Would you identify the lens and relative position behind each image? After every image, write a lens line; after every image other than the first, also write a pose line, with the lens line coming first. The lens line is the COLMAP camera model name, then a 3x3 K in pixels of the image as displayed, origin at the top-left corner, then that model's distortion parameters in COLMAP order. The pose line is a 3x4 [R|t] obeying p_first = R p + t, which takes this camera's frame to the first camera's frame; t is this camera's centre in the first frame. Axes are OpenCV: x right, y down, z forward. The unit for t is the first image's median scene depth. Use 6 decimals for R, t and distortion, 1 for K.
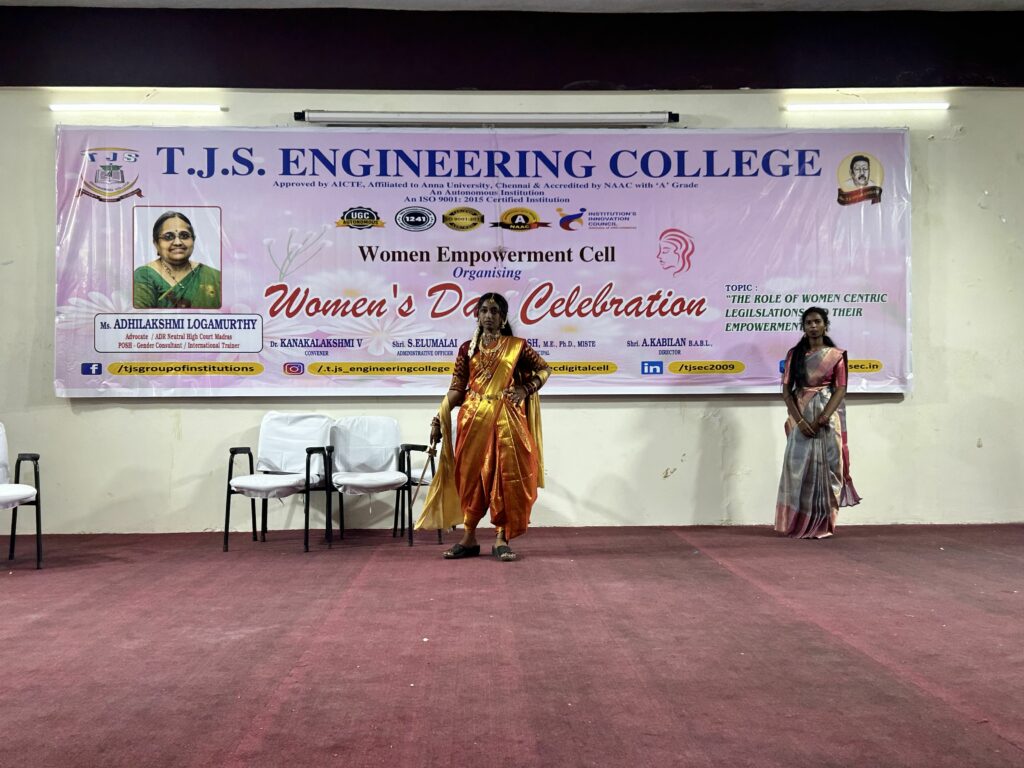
lens RADIAL K [[1069.2, 0, 519.8], [0, 1069.2, 388.7], [0, 0, 1]] dist [0.142310, -0.345911]
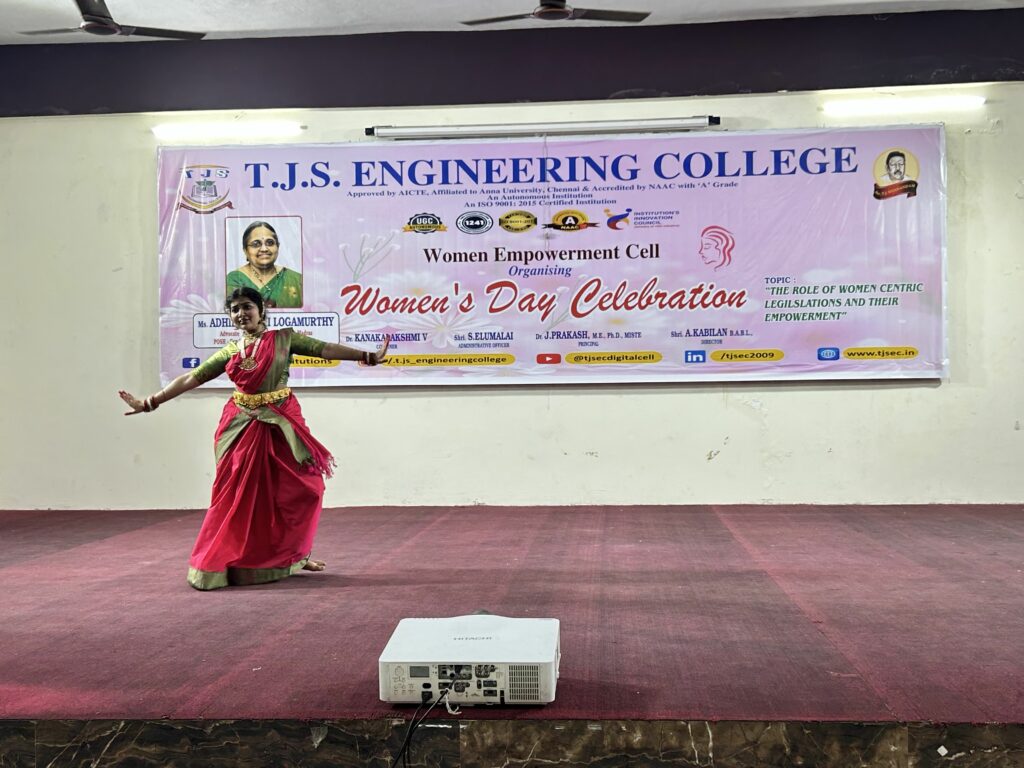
lens RADIAL K [[1211.2, 0, 517.3], [0, 1211.2, 389.9], [0, 0, 1]] dist [0.167810, -0.391839]
pose [[0.994069, -0.007499, -0.108491, 0.078940], [0.008600, 0.999916, 0.009686, 0.000420], [0.108409, -0.010561, 0.994050, -0.225107]]
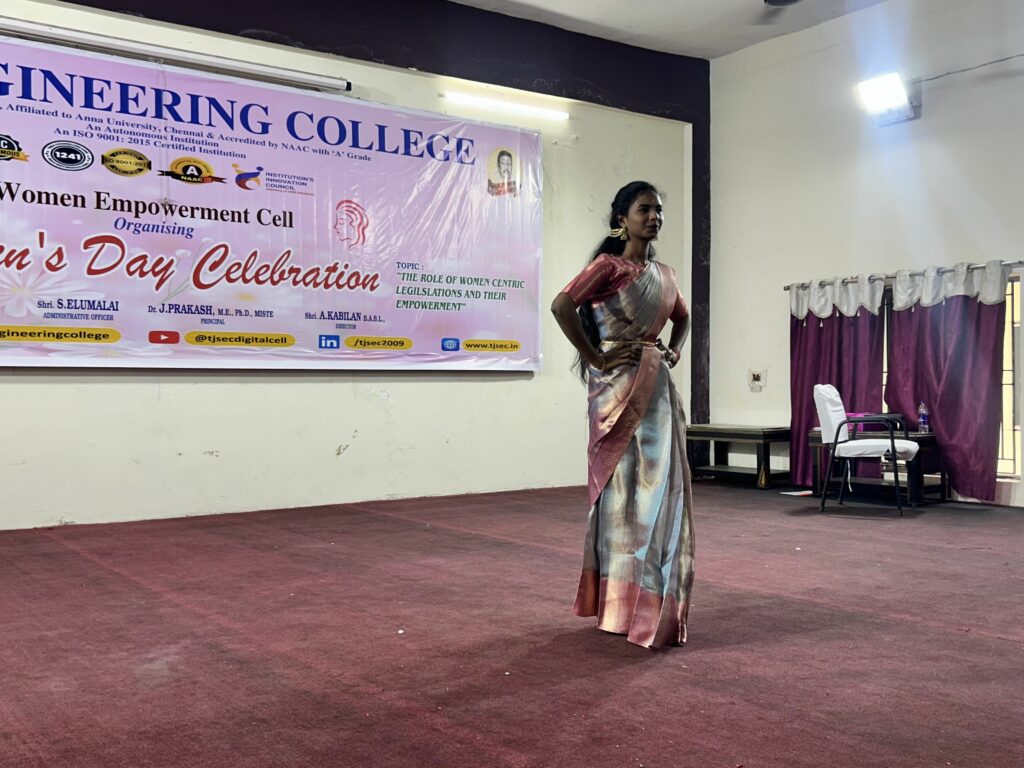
lens RADIAL K [[1069.2, 0, 519.8], [0, 1069.2, 388.7], [0, 0, 1]] dist [0.142310, -0.345911]
pose [[0.828344, 0.002668, 0.560213, -0.278145], [-0.008734, 0.999929, 0.008153, 0.013516], [-0.560151, -0.011646, 0.828309, 0.100587]]
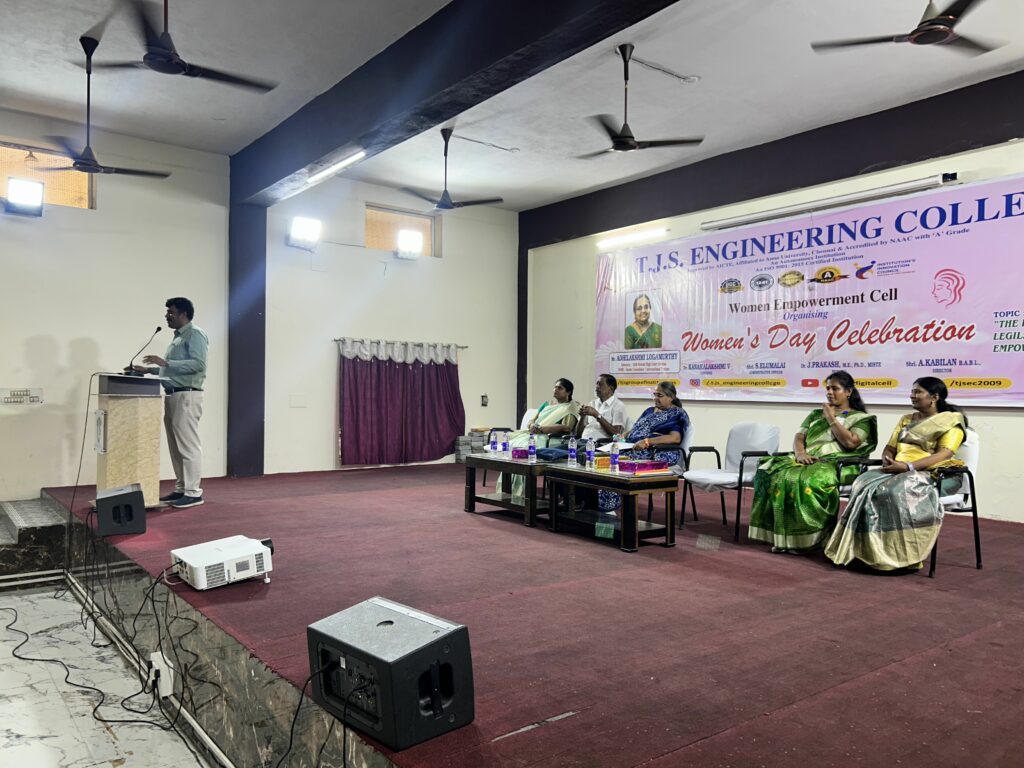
lens RADIAL K [[758.8, 0, 498.2], [0, 758.8, 395.7], [0, 0, 1]] dist [0.003487, -0.025190]
pose [[0.576708, 0.018674, -0.816737, 0.554481], [-0.006928, 0.999815, 0.017968, -0.017445], [0.816921, -0.004704, 0.576730, 0.093244]]
